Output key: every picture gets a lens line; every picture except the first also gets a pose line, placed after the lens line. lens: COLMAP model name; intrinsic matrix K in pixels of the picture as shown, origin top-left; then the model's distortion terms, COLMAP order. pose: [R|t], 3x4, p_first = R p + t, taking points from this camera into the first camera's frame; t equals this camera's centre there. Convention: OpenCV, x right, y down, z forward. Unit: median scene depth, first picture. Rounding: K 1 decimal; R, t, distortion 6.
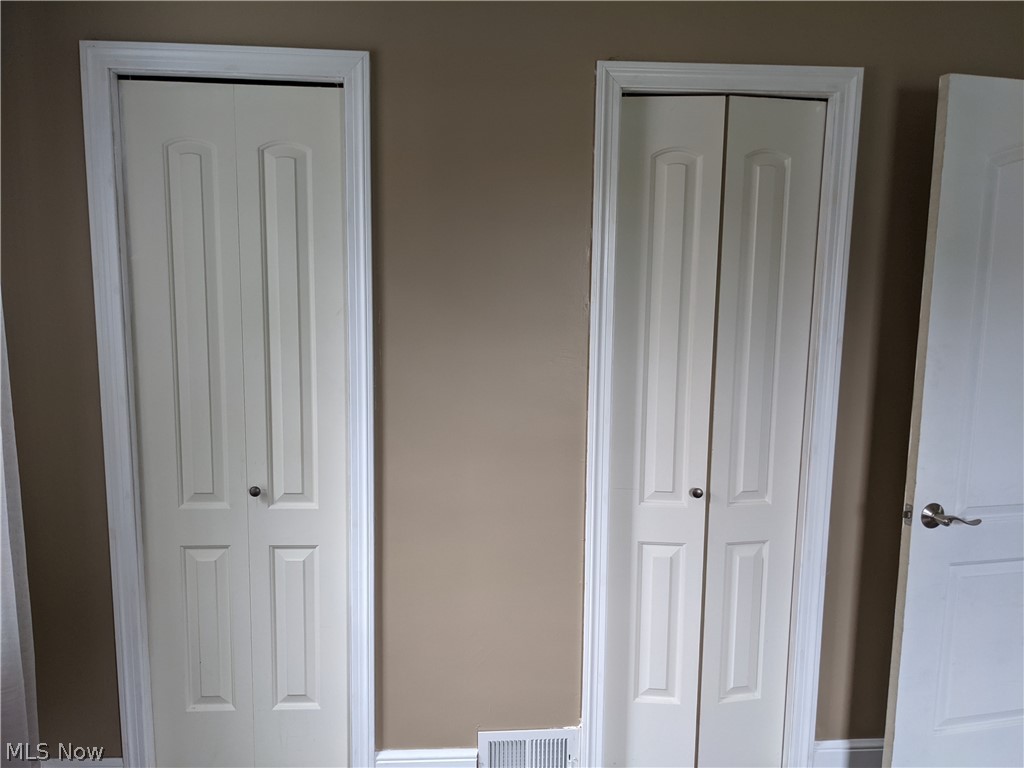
lens RADIAL K [[805.0, 0, 521.6], [0, 805.0, 400.2], [0, 0, 1]] dist [0.036101, -0.053255]
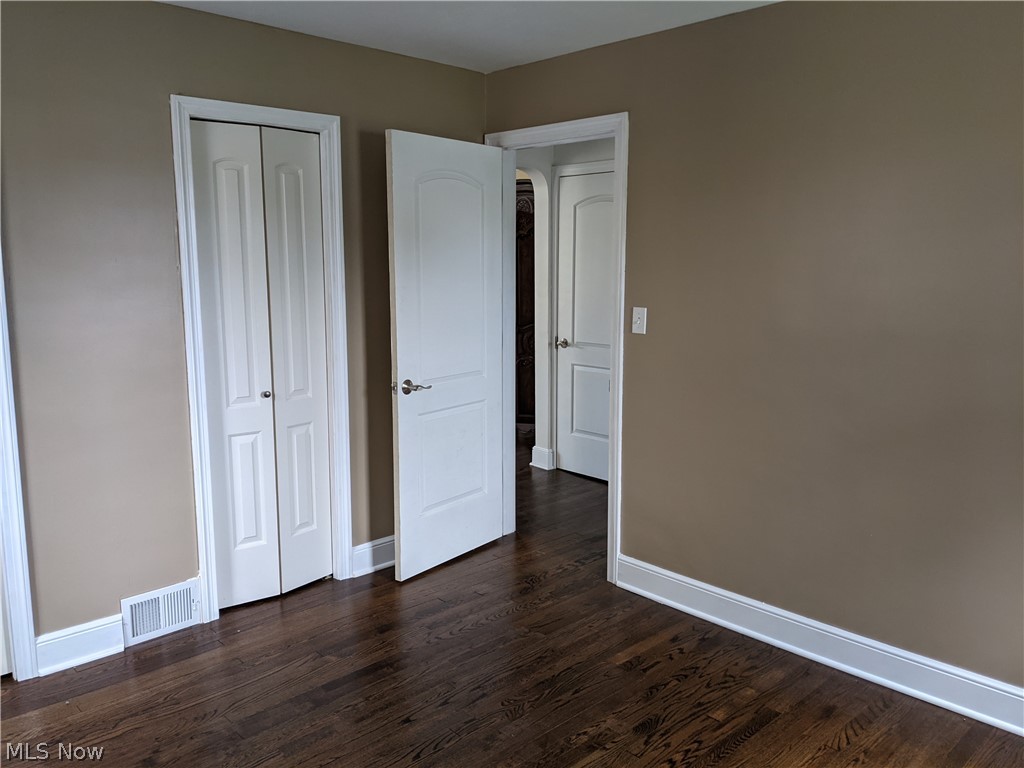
lens RADIAL K [[805.0, 0, 512.4], [0, 805.0, 381.6], [0, 0, 1]] dist [0.036101, -0.053255]
pose [[0.768364, -0.111155, 0.630287, -0.363233], [0.100108, 0.993554, 0.053180, 0.058426], [-0.632136, 0.022235, 0.774539, -0.423350]]
